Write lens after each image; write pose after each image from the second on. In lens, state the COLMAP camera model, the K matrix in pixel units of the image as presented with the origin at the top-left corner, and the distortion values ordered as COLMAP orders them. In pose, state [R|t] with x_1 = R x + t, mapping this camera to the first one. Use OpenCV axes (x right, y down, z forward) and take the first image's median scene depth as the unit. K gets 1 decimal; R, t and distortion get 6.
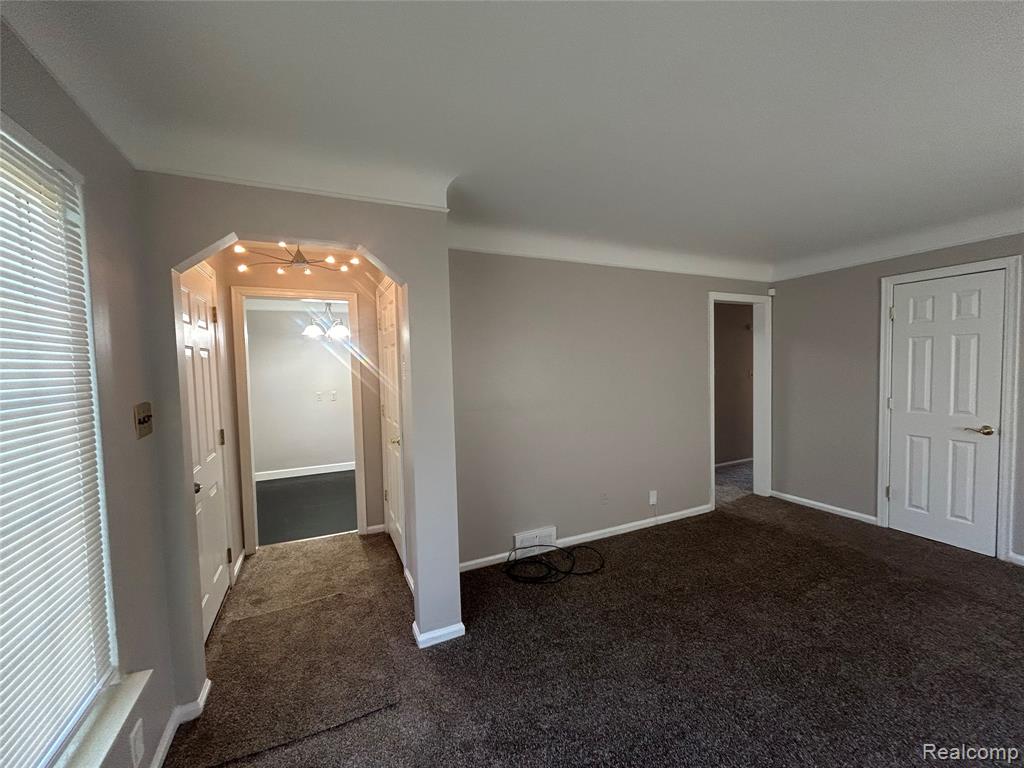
lens RADIAL K [[412.1, 0, 509.6], [0, 412.1, 383.8], [0, 0, 1]] dist [0.000442, 0.000409]
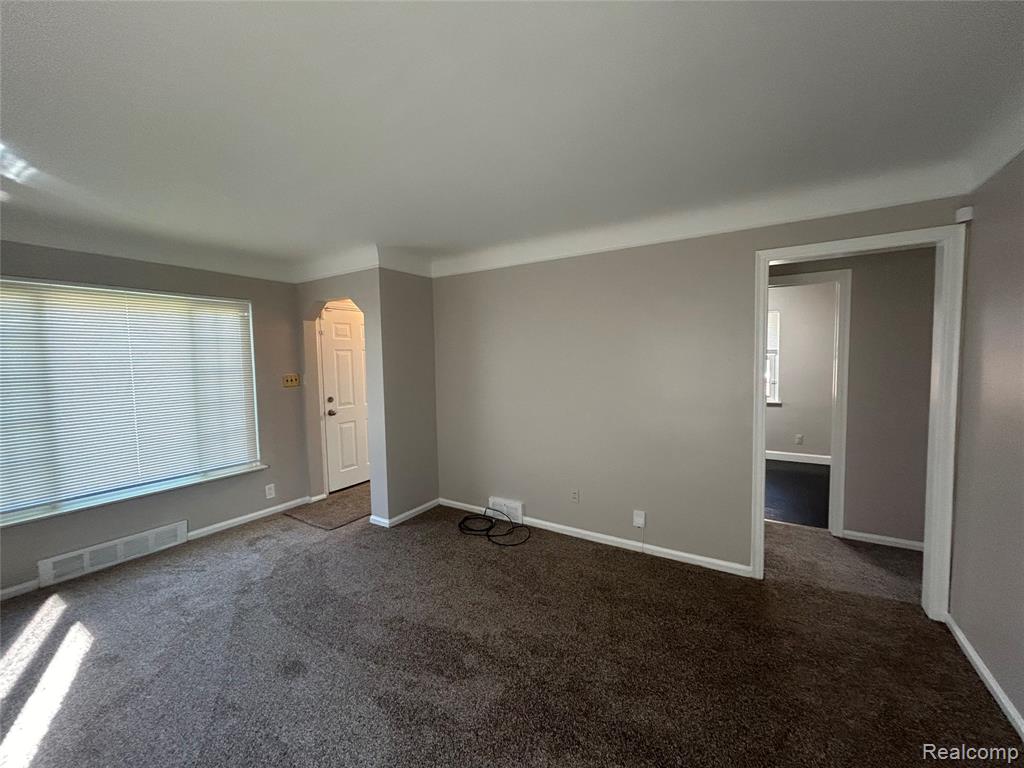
lens RADIAL K [[412.1, 0, 511.6], [0, 412.1, 383.3], [0, 0, 1]] dist [0.000442, 0.000409]
pose [[0.535319, 0.062785, -0.842313, 1.049038], [-0.034440, 0.998027, 0.052504, -0.039897], [0.843948, 0.000904, 0.536425, 0.384851]]
